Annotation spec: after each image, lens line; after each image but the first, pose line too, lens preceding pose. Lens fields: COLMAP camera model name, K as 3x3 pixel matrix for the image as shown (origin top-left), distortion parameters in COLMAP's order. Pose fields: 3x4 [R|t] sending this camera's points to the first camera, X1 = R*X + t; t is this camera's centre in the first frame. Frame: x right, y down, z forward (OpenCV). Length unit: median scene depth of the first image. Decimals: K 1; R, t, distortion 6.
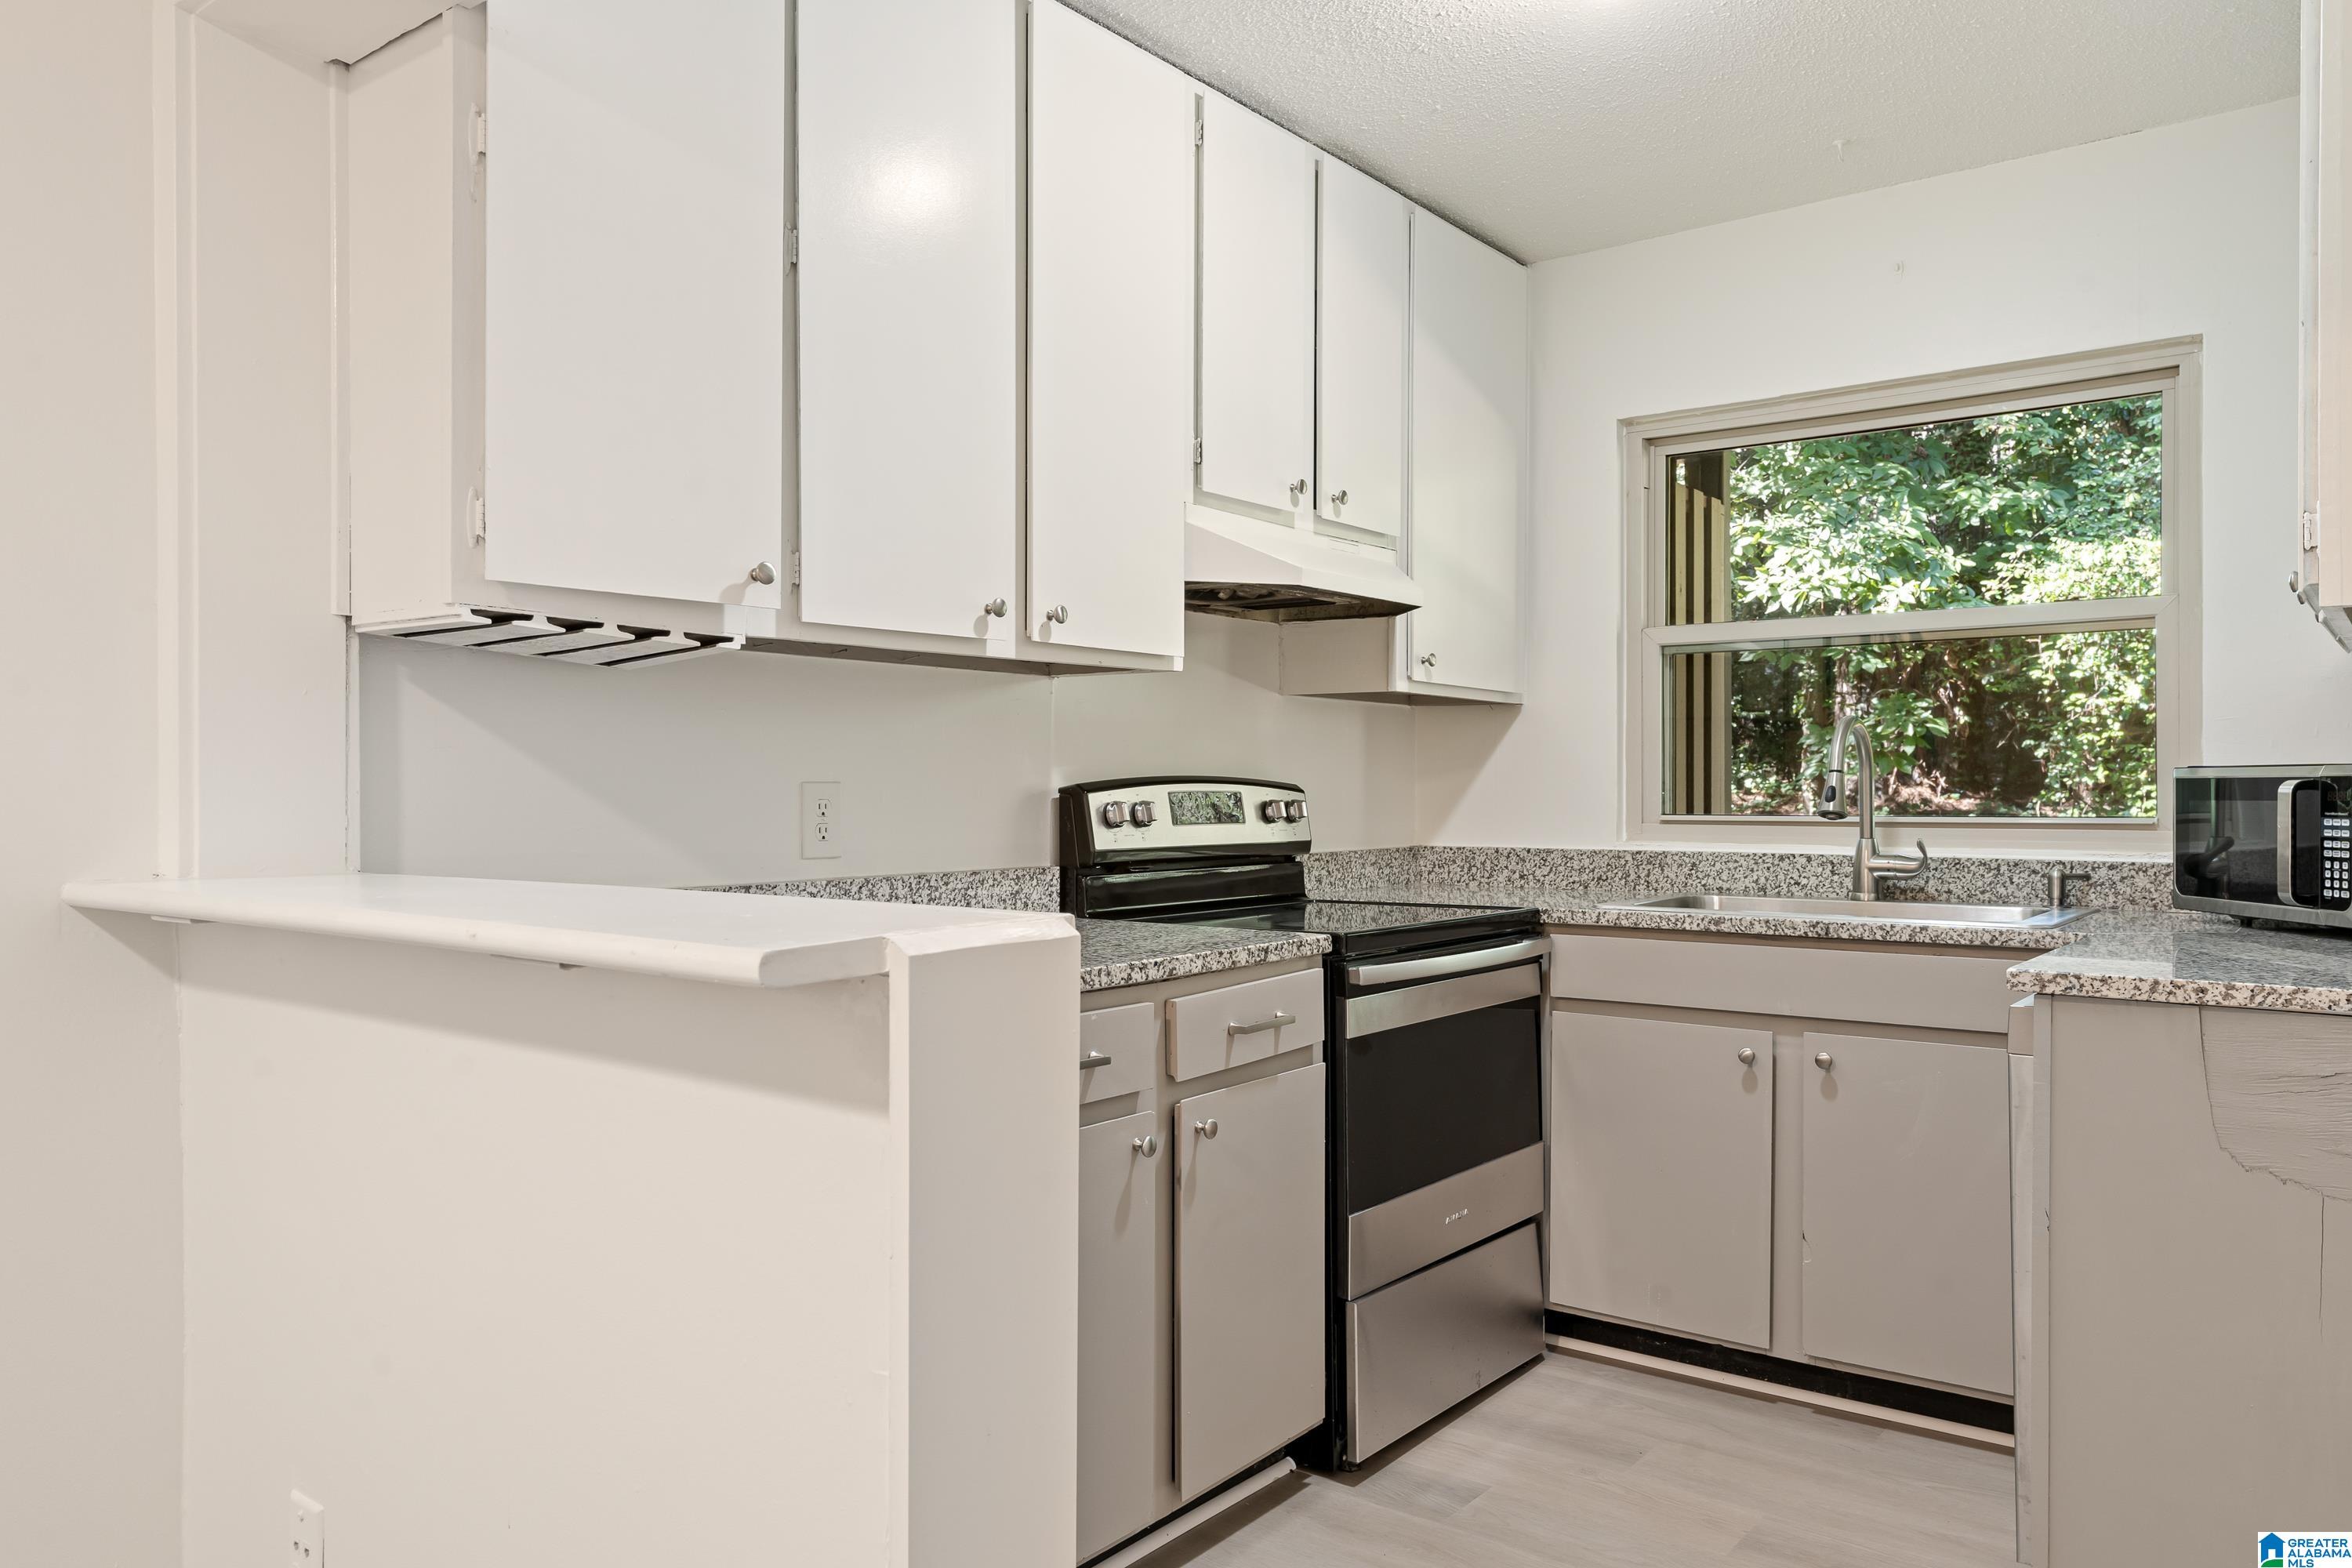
lens RADIAL K [[1662.9, 0, 1176.0], [0, 1662.9, 784.0], [0, 0, 1]] dist [0.001299, -0.000004]
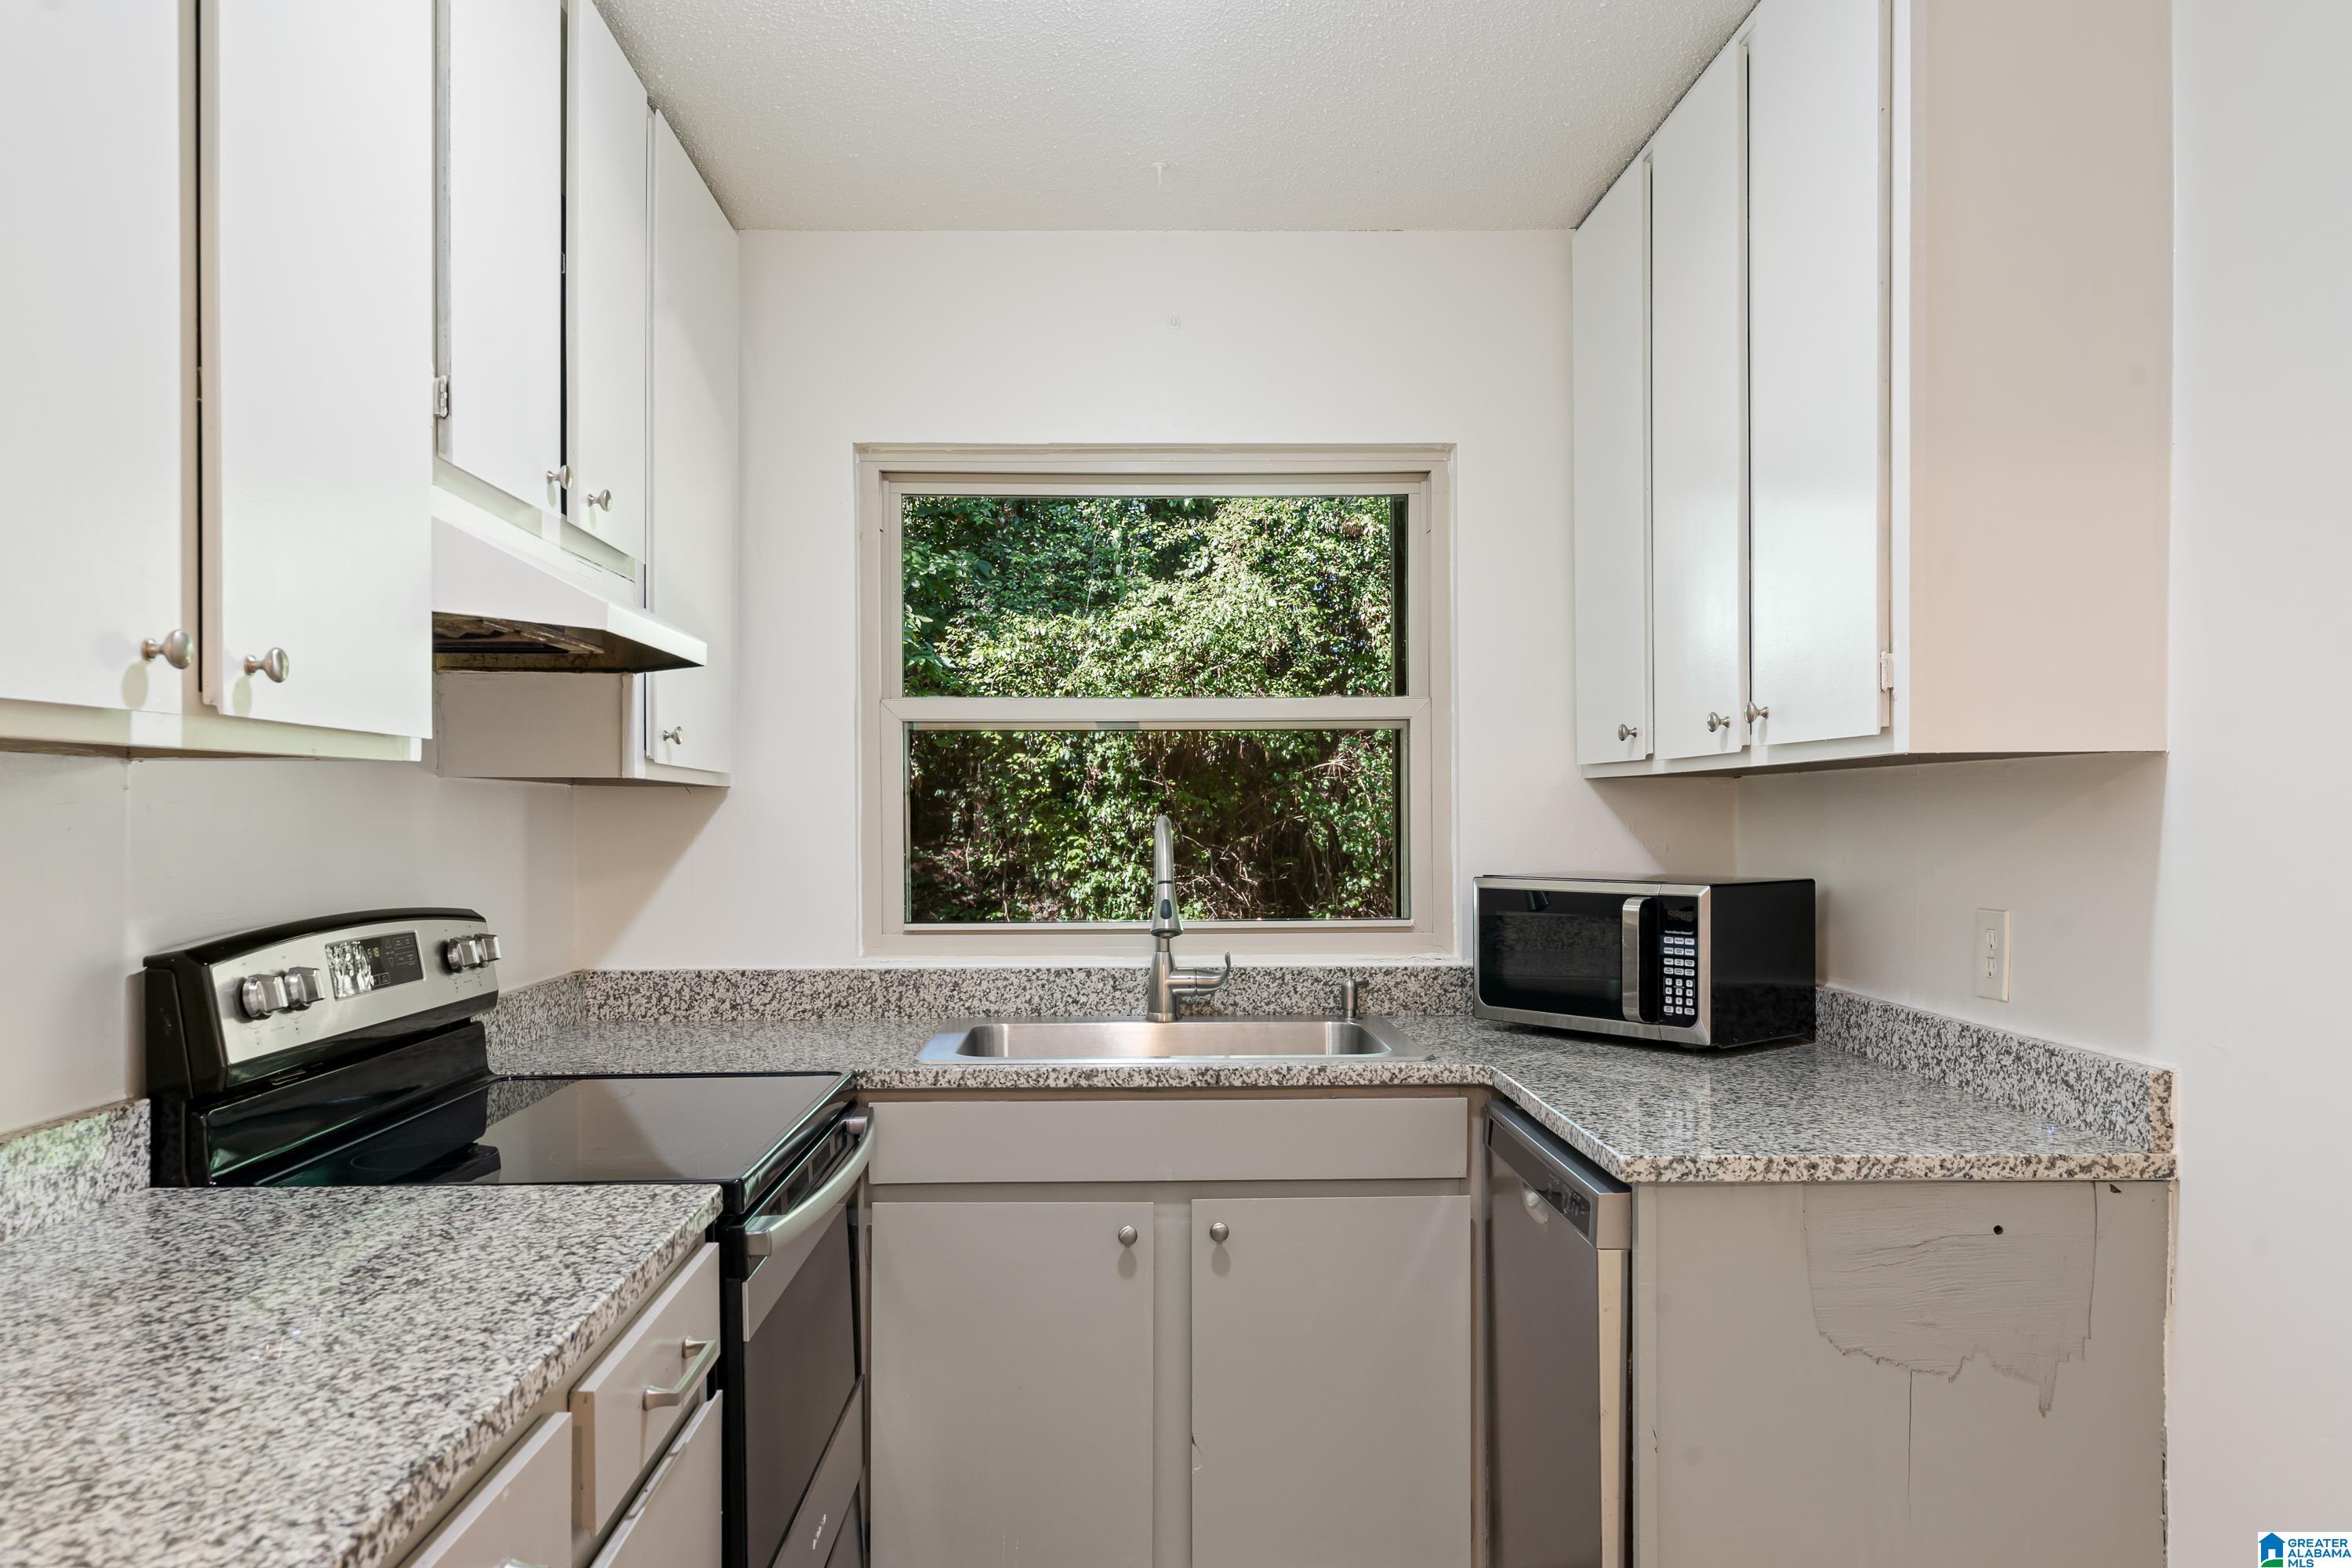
lens RADIAL K [[1613.7, 0, 1168.9], [0, 1613.7, 816.0], [0, 0, 1]] dist [0.002522, 0.004251]
pose [[0.776407, -0.000471, 0.630232, -0.145563], [-0.001191, 0.999997, 0.002214, -0.046799], [-0.630231, -0.002470, 0.776404, 0.357675]]
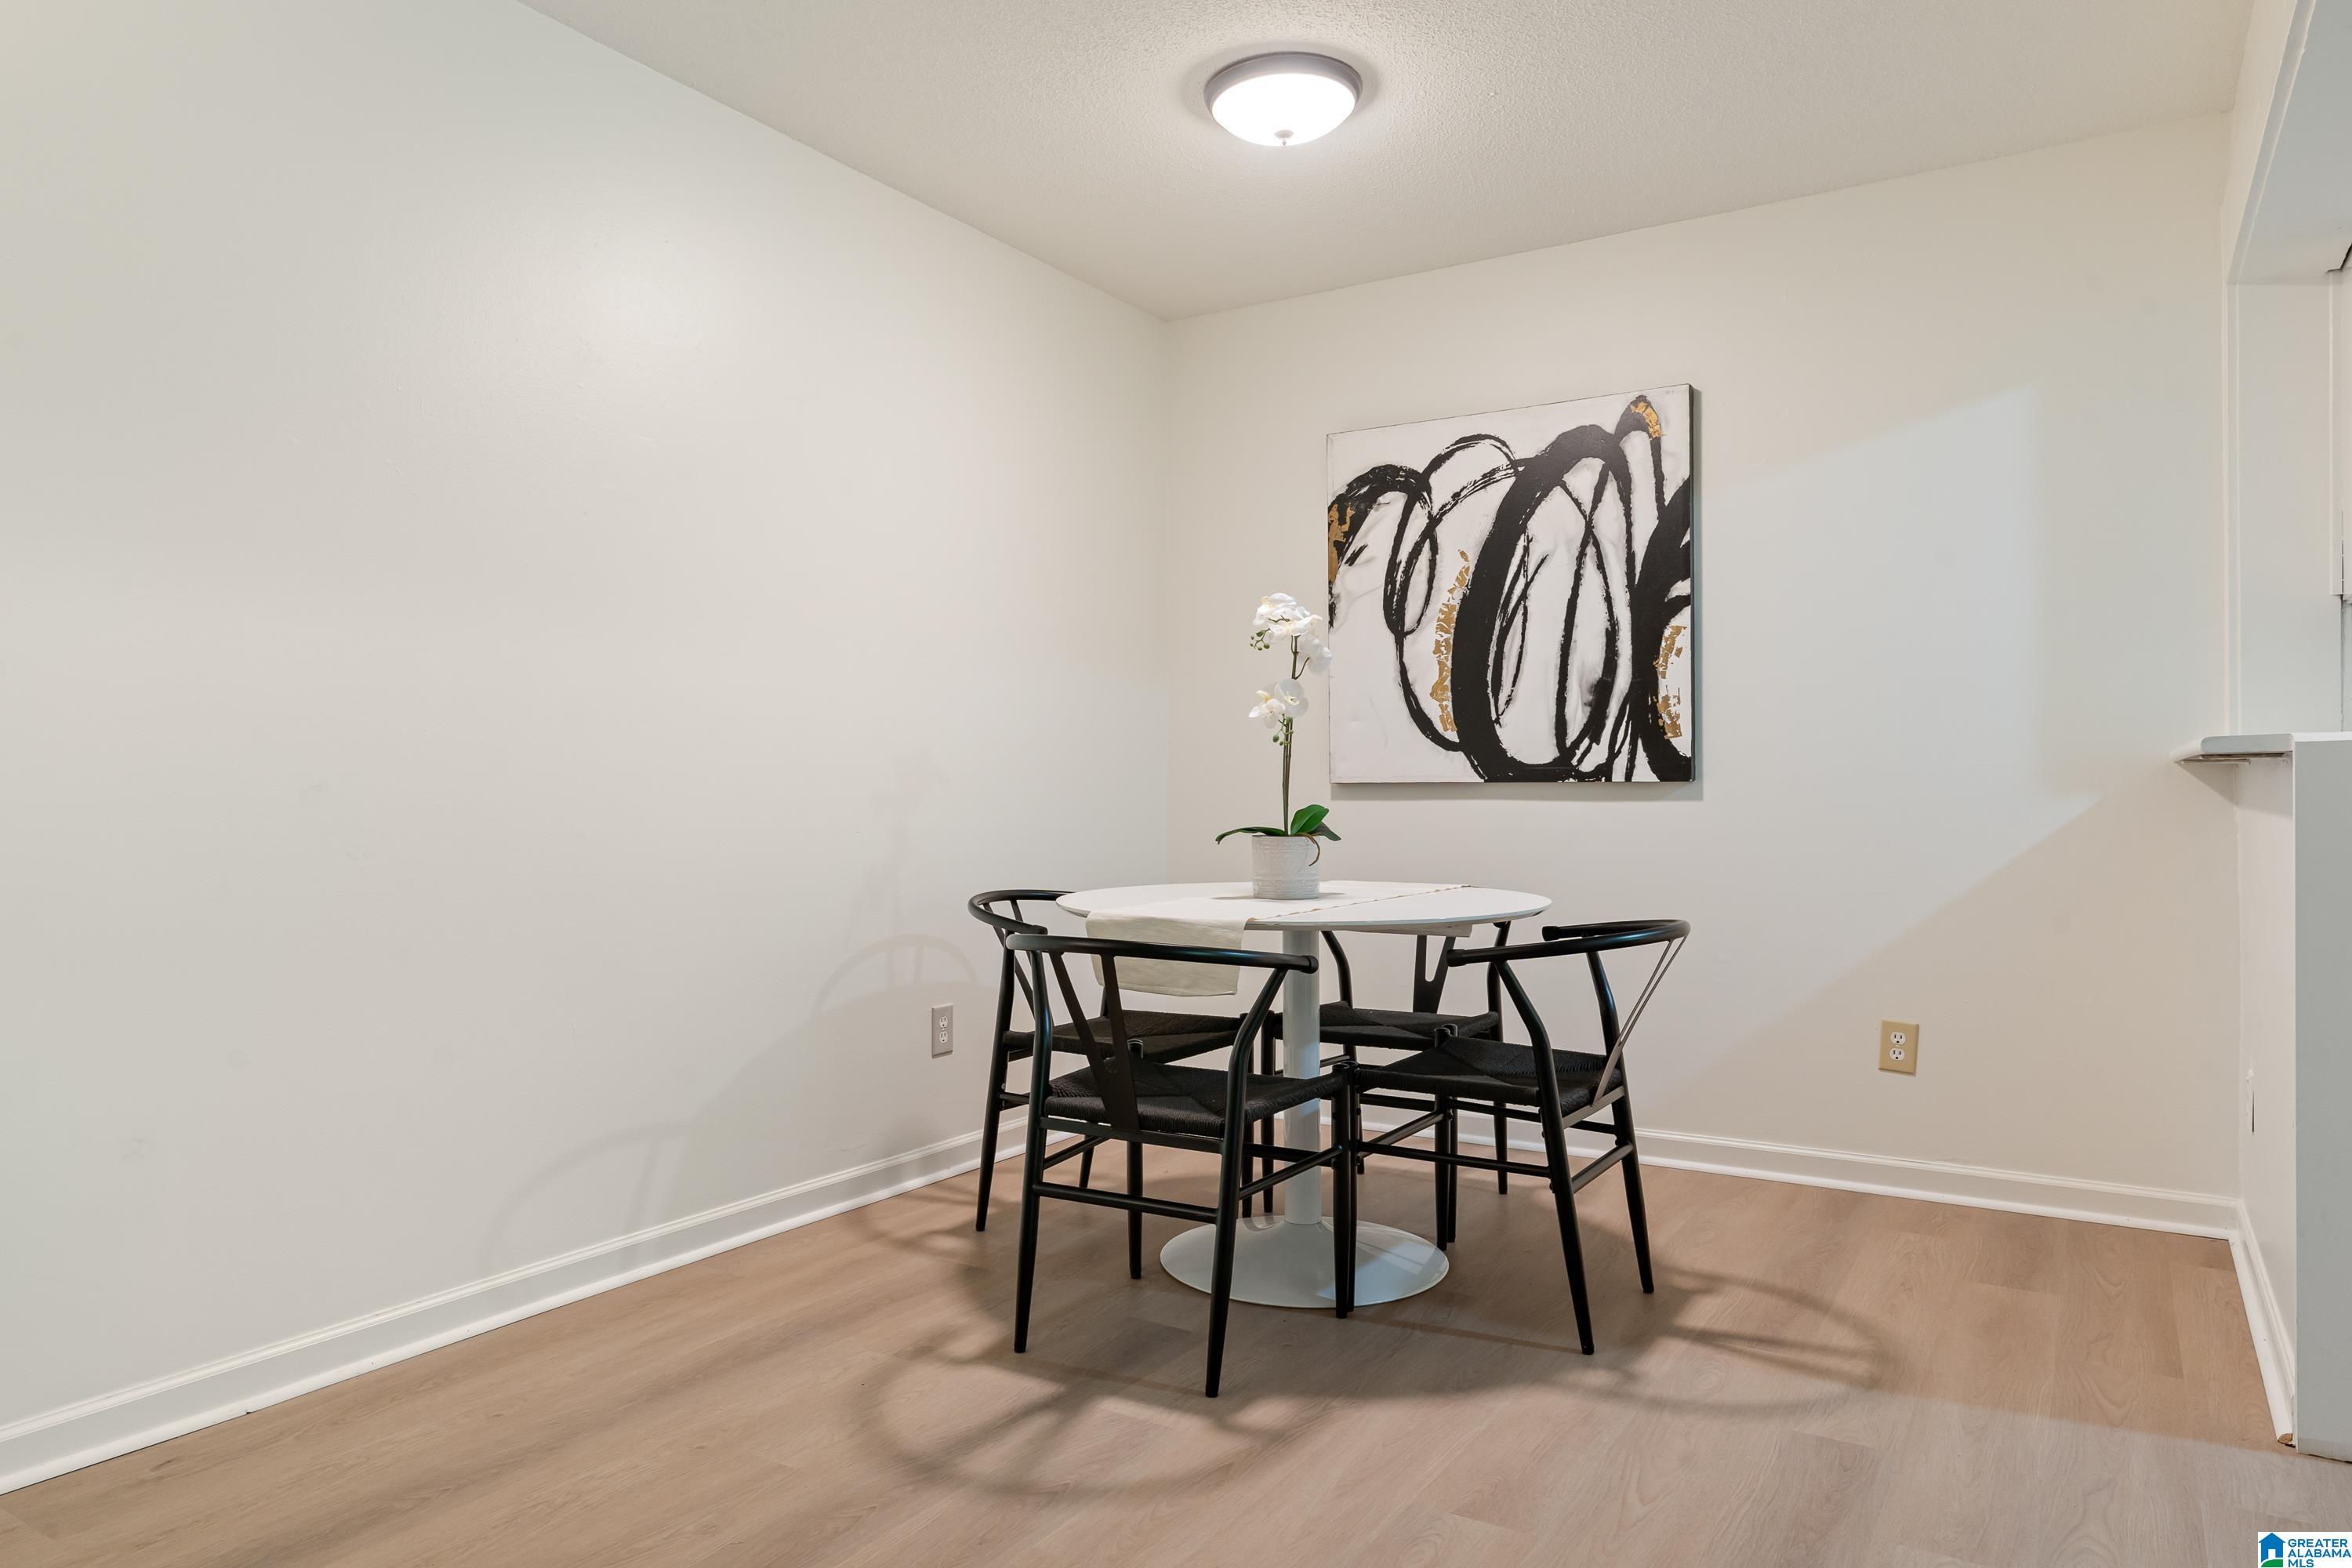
lens RADIAL K [[1510.1, 0, 1176.0], [0, 1510.1, 784.0], [0, 0, 1]] dist [0.000403, 0.000170]
pose [[0.105964, -0.001459, -0.994369, 0.591475], [0.001428, 0.999998, -0.001315, 0.059360], [0.994369, -0.001281, 0.105966, -0.220835]]
